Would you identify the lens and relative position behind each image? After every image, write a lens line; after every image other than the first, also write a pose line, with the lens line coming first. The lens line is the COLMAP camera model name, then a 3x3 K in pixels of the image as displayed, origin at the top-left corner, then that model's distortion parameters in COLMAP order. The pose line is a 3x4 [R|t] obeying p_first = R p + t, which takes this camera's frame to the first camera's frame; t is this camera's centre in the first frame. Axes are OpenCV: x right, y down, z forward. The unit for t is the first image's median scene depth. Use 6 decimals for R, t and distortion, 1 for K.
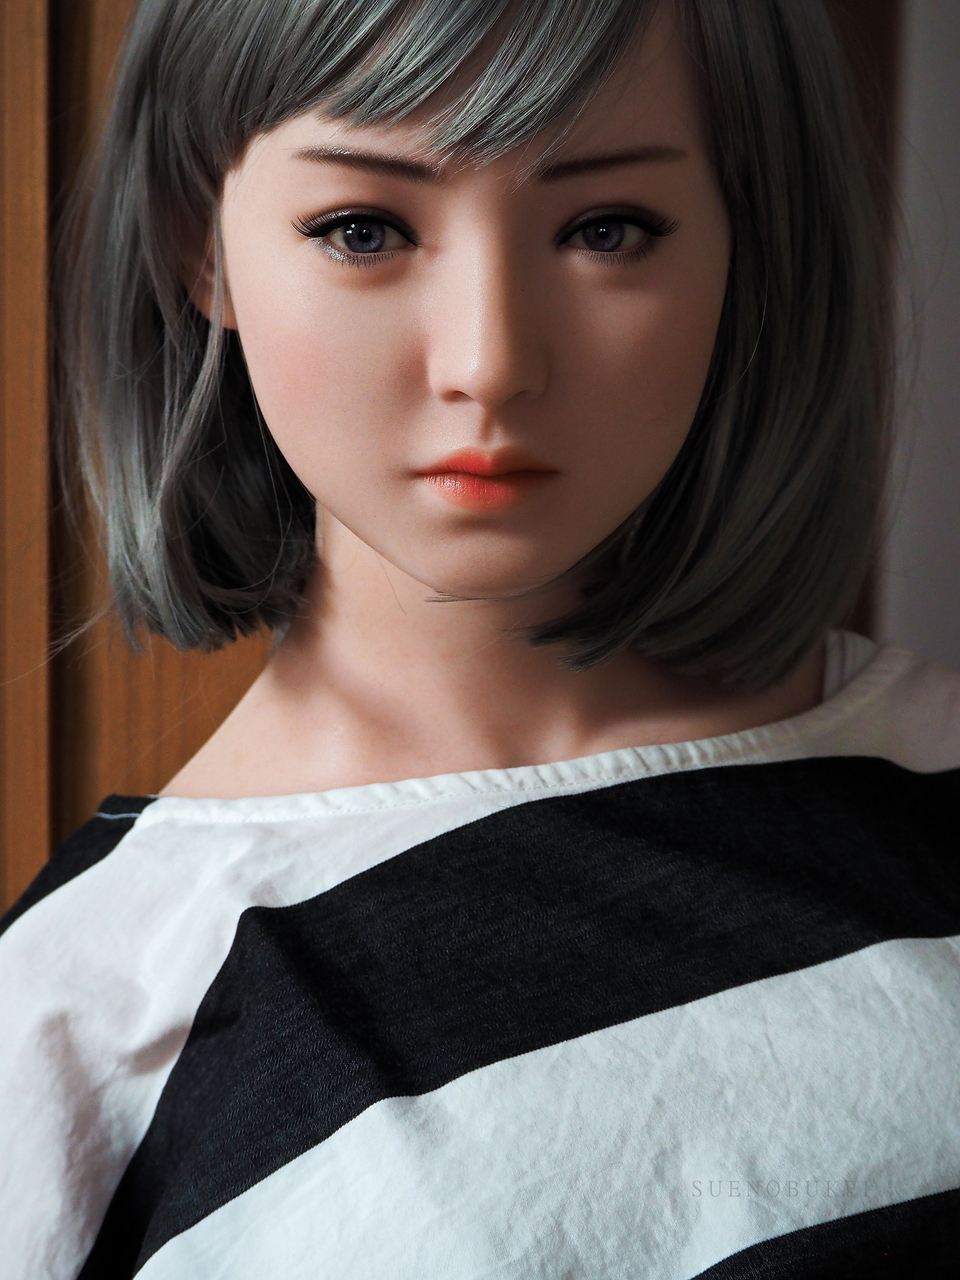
lens RADIAL K [[3646.8, 0, 480.0], [0, 3646.8, 640.0], [0, 0, 1]] dist [0.010261, -1.473823]
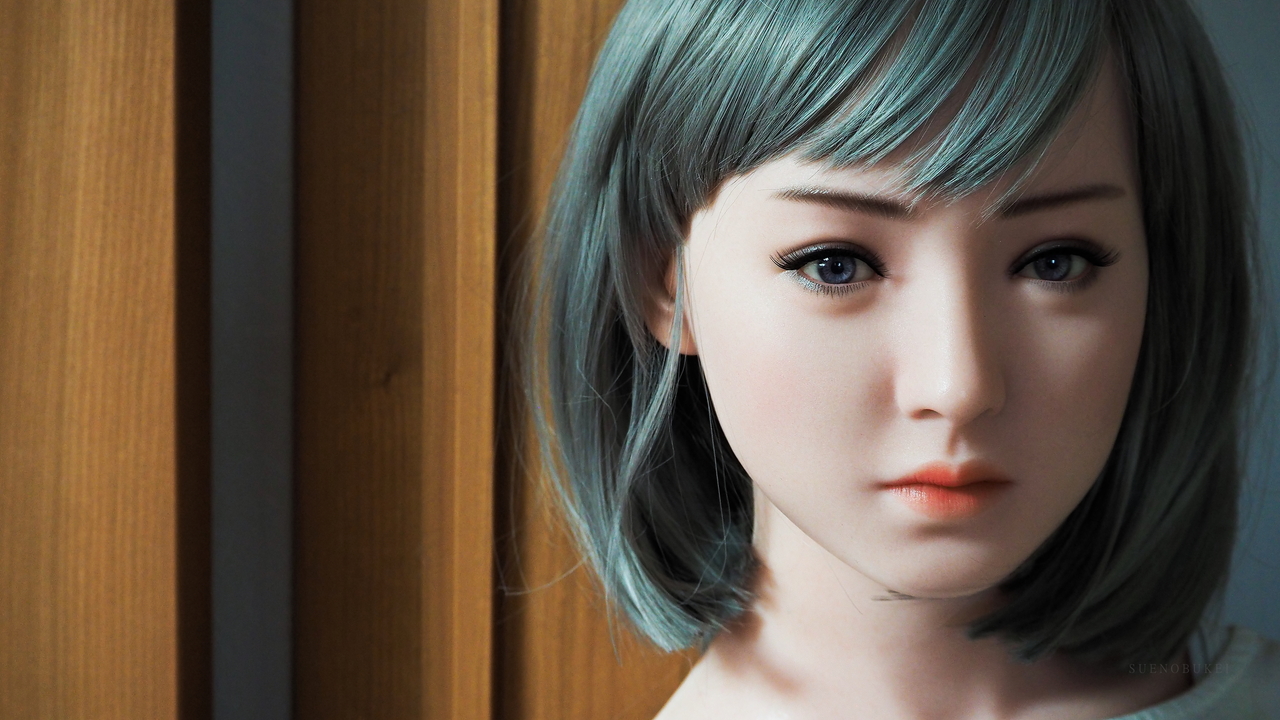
lens RADIAL K [[2738.2, 0, 640.0], [0, 2738.2, 360.0], [0, 0, 1]] dist [-0.029194, -0.183081]
pose [[0.999537, -0.009793, 0.028808, -0.113836], [0.012102, 0.996633, -0.081093, -0.017656], [-0.027917, 0.081404, 0.996290, 0.186629]]
